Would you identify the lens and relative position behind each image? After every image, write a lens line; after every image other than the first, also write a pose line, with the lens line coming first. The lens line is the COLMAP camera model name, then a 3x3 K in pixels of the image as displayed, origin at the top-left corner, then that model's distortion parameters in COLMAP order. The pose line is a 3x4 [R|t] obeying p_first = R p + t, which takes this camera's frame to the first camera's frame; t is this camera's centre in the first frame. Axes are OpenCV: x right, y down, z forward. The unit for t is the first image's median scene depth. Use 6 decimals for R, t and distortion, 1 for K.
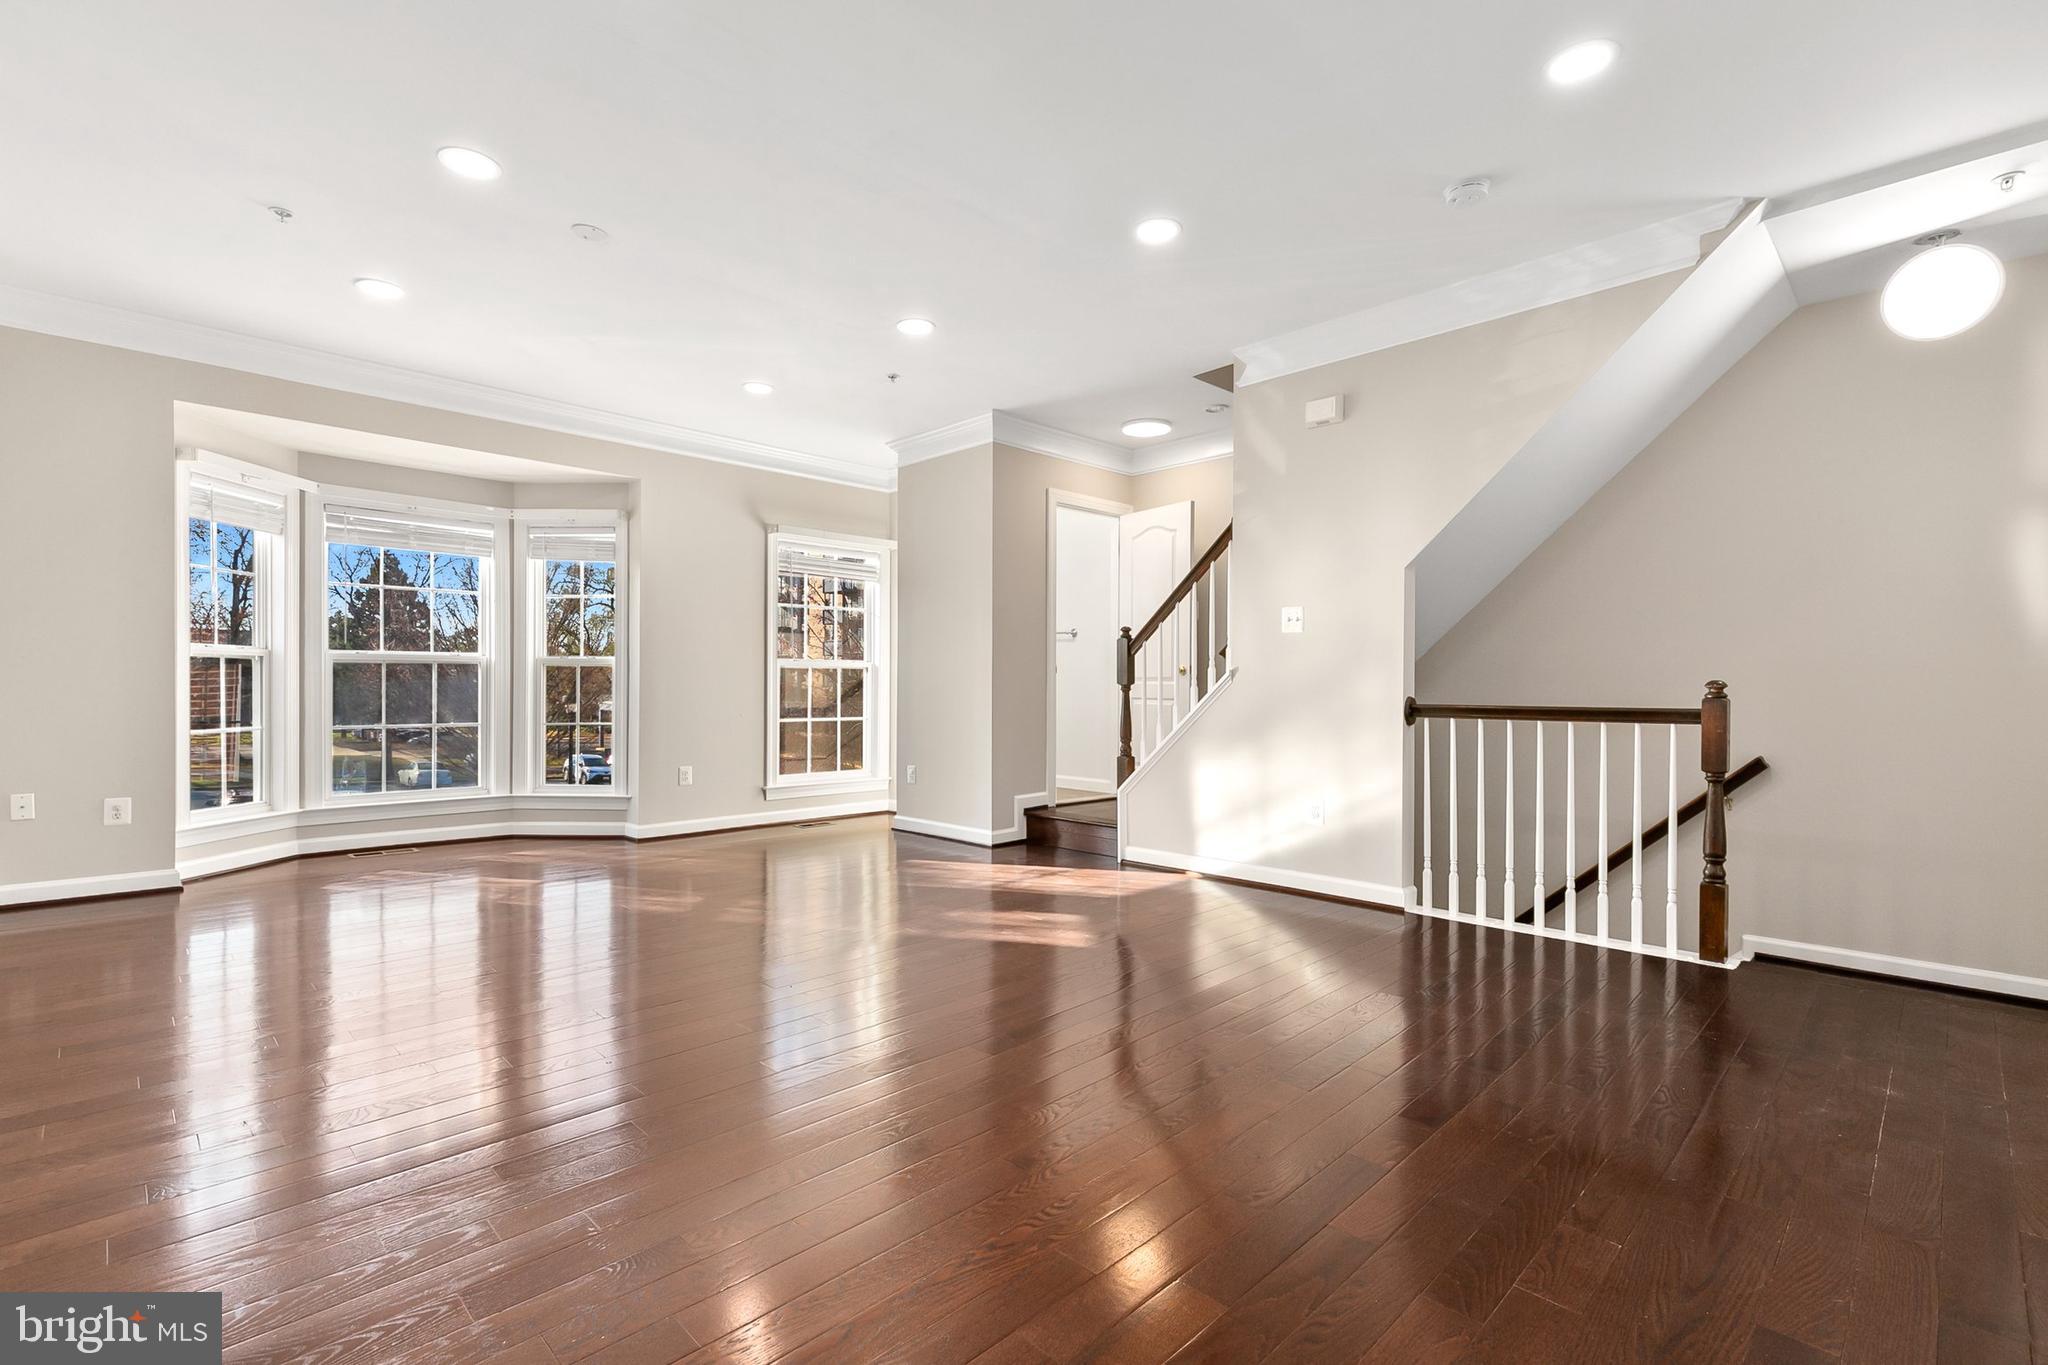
lens RADIAL K [[916.5, 0, 1019.6], [0, 916.5, 685.7], [0, 0, 1]] dist [0.003758, 0.000021]
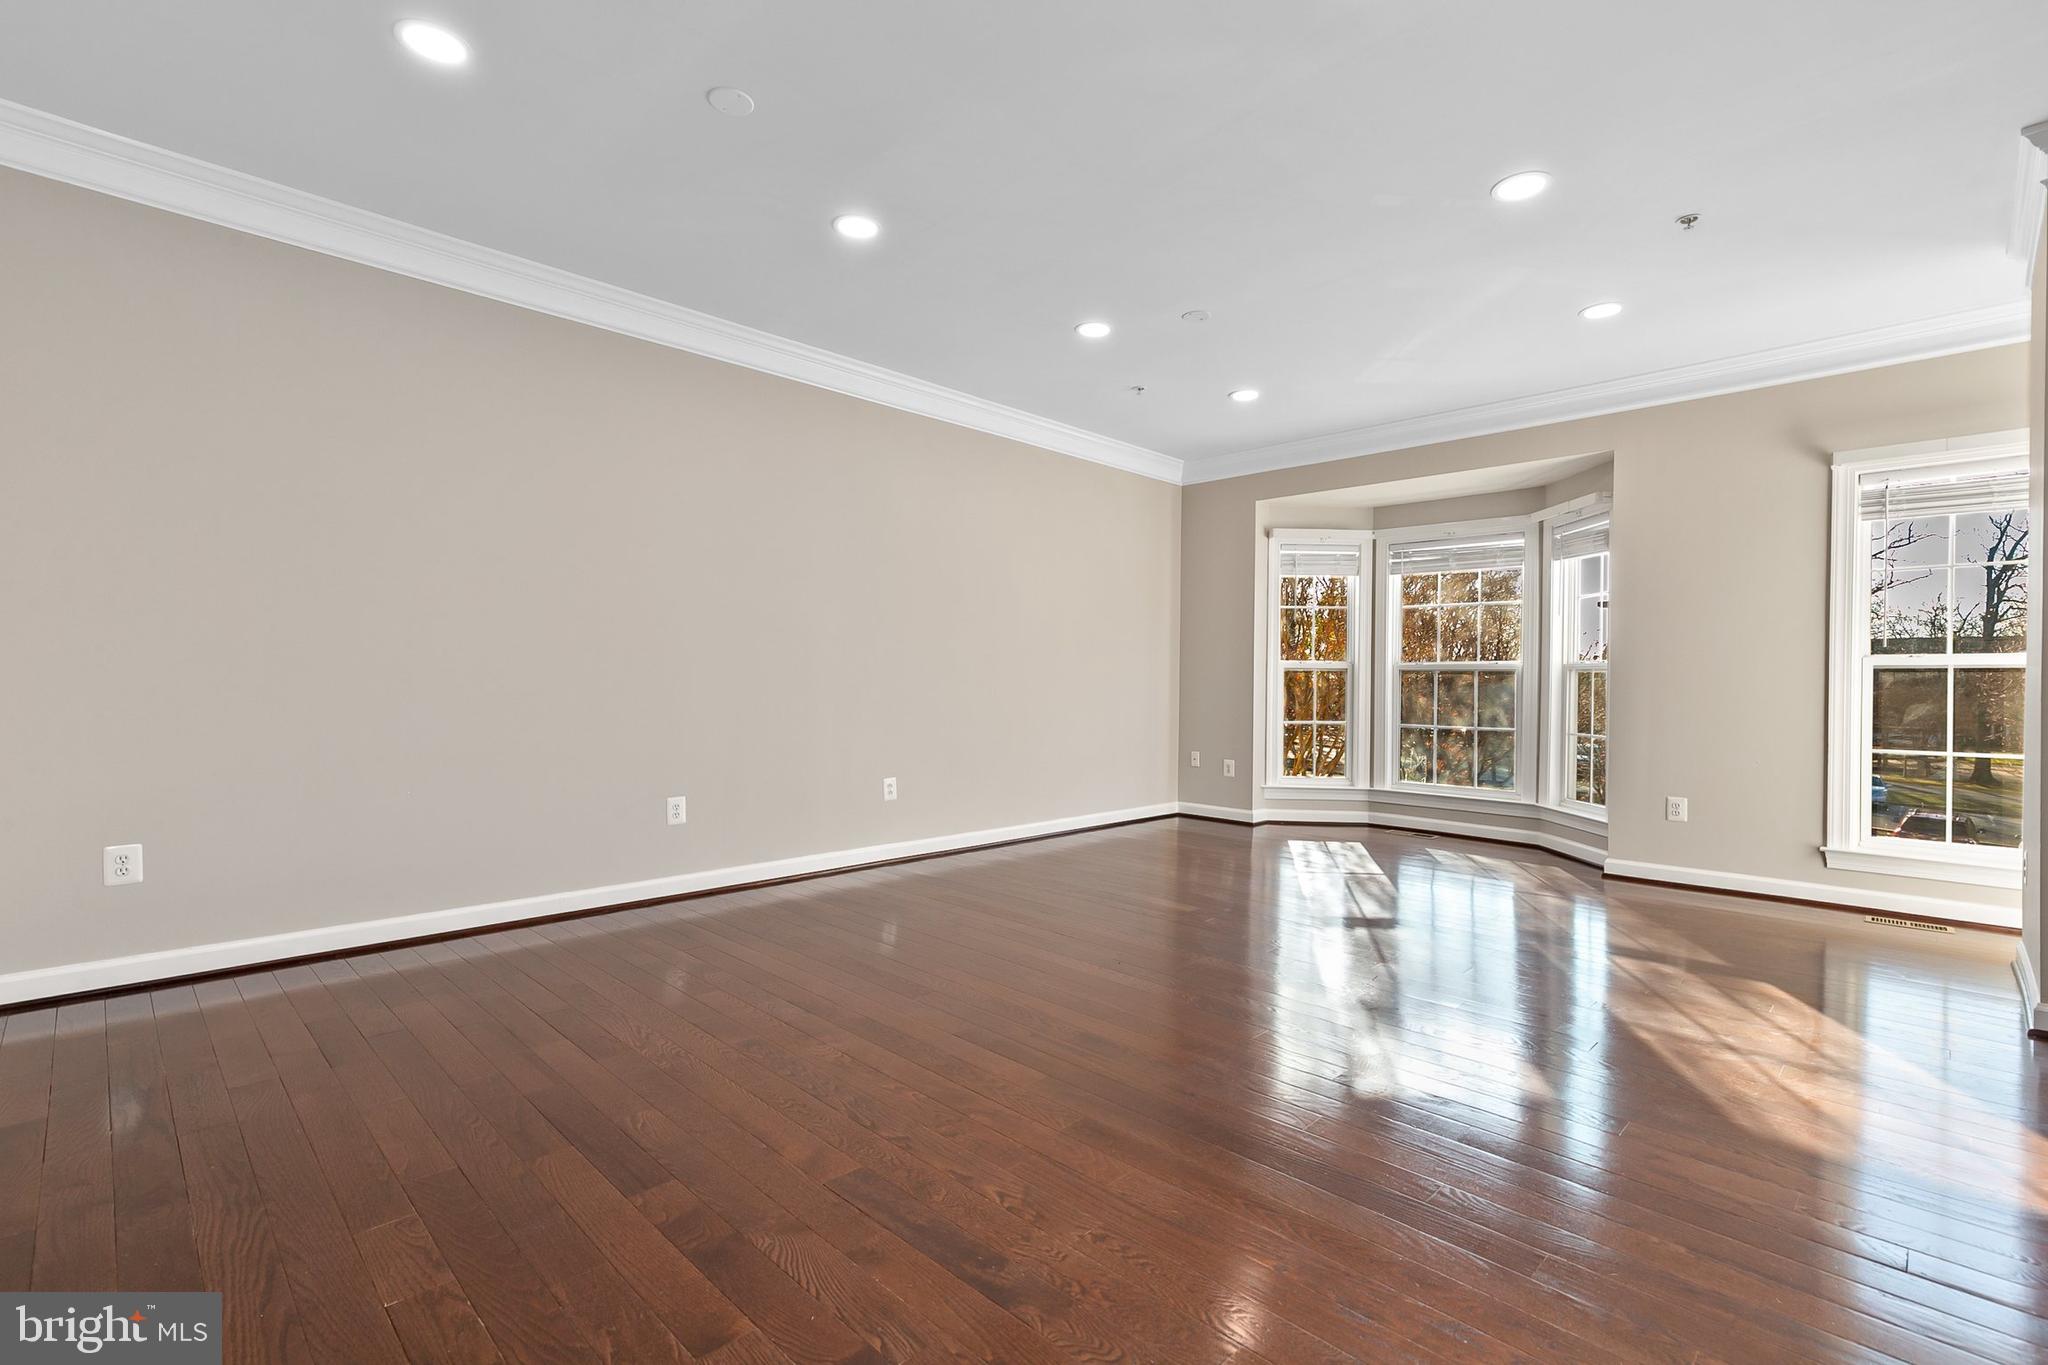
lens RADIAL K [[916.5, 0, 1019.6], [0, 916.5, 685.7], [0, 0, 1]] dist [0.003758, 0.000021]
pose [[0.003366, -0.002411, -0.999991, 0.449913], [-0.012525, 0.999919, -0.002453, 0.001583], [0.999916, 0.012533, 0.003335, 0.466497]]
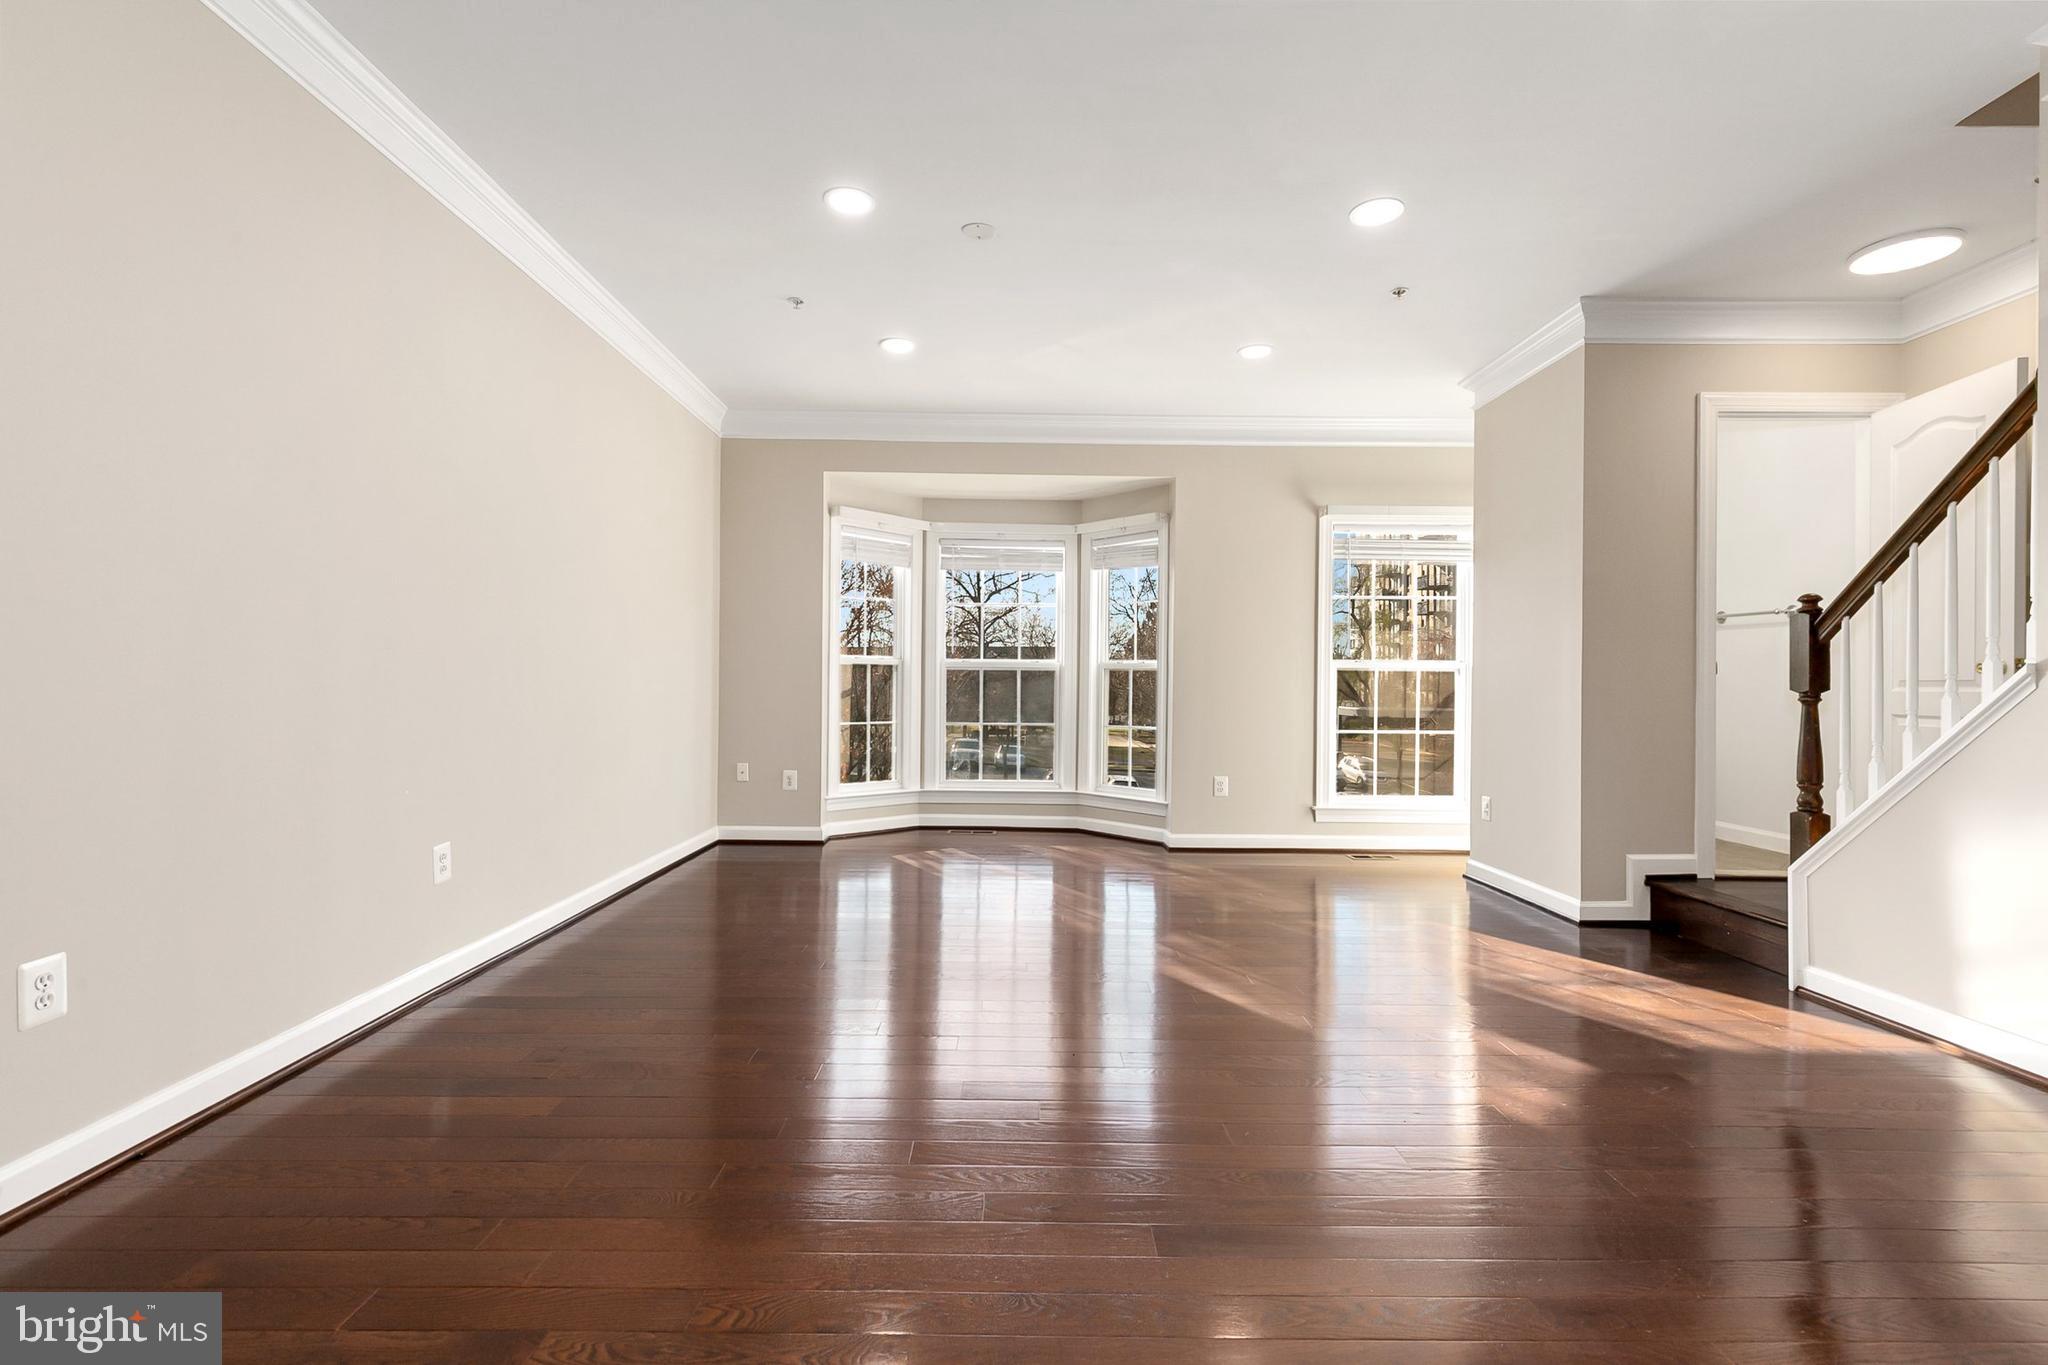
lens RADIAL K [[916.5, 0, 1019.6], [0, 916.5, 685.7], [0, 0, 1]] dist [0.003758, 0.000021]
pose [[0.711596, 0.001373, -0.702588, 0.157845], [-0.006781, 0.999965, -0.004914, 0.001108], [0.702556, 0.008262, 0.711580, 0.201826]]
